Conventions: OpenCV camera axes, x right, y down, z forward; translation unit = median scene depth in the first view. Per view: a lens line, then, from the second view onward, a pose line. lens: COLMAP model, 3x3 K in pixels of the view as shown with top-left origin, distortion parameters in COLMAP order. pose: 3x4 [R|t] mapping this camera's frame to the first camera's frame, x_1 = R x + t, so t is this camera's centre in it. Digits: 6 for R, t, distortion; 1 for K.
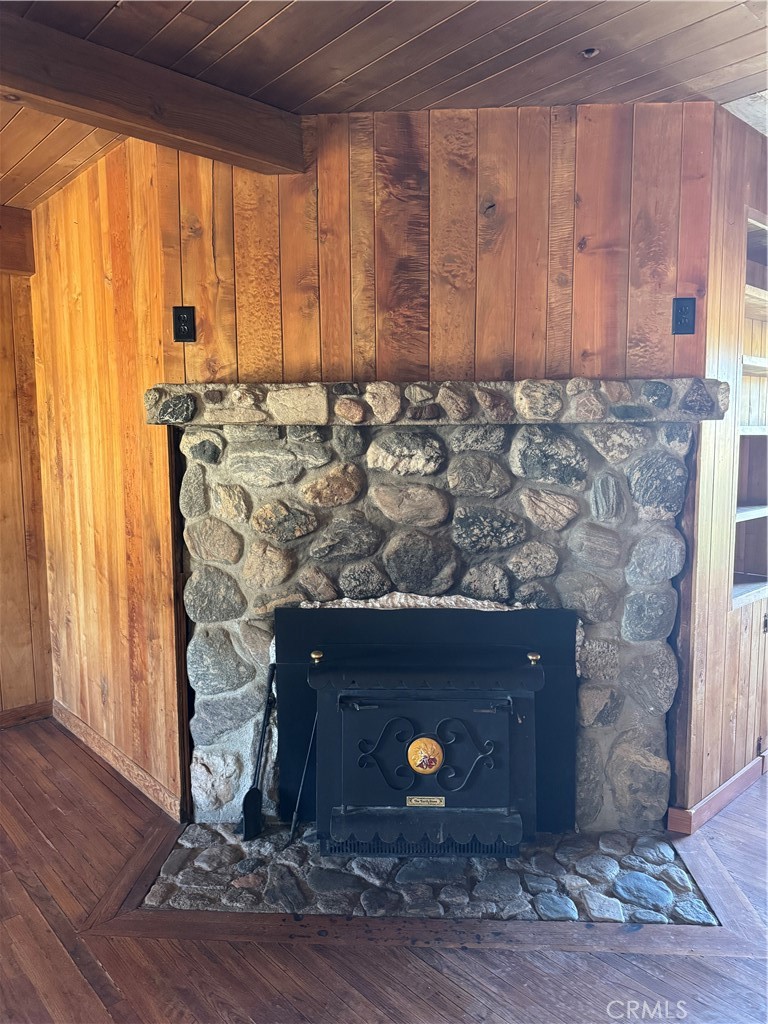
lens RADIAL K [[723.5, 0, 380.6], [0, 723.5, 512.8], [0, 0, 1]] dist [0.069599, -0.000111]
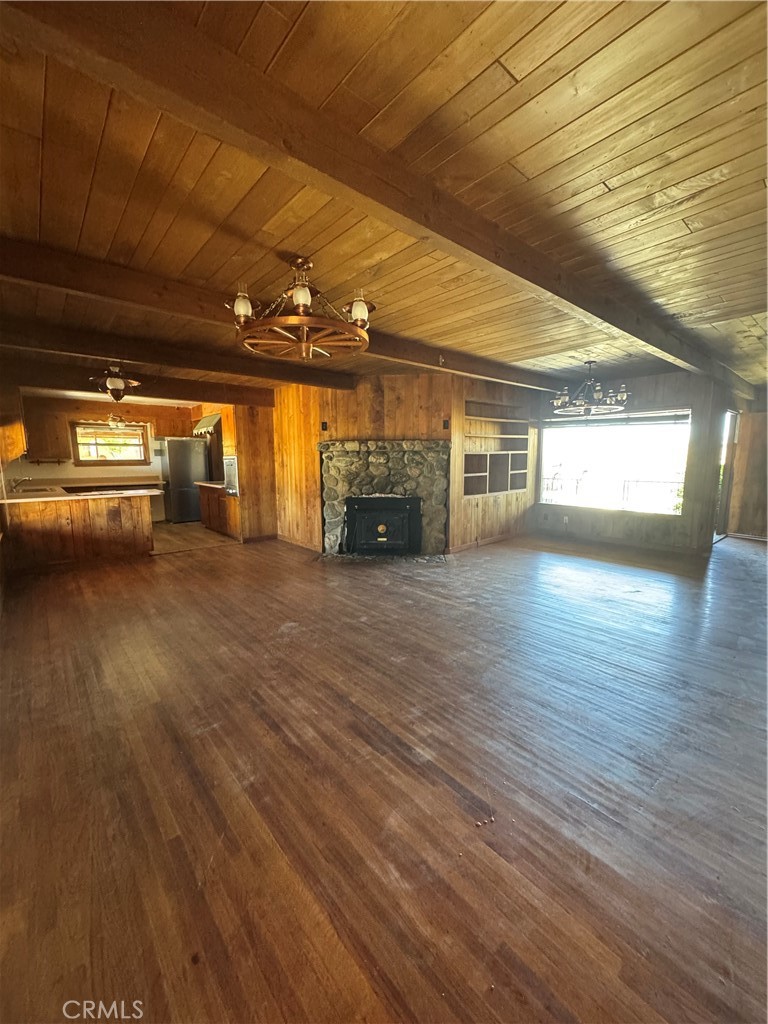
lens RADIAL K [[408.9, 0, 386.3], [0, 408.9, 511.3], [0, 0, 1]] dist [0.000815, 0.000082]
pose [[0.999927, 0.002152, -0.011887, 0.104120], [-0.001848, 0.999672, 0.025541, 0.153721], [0.011938, -0.025517, 0.999603, -1.266769]]
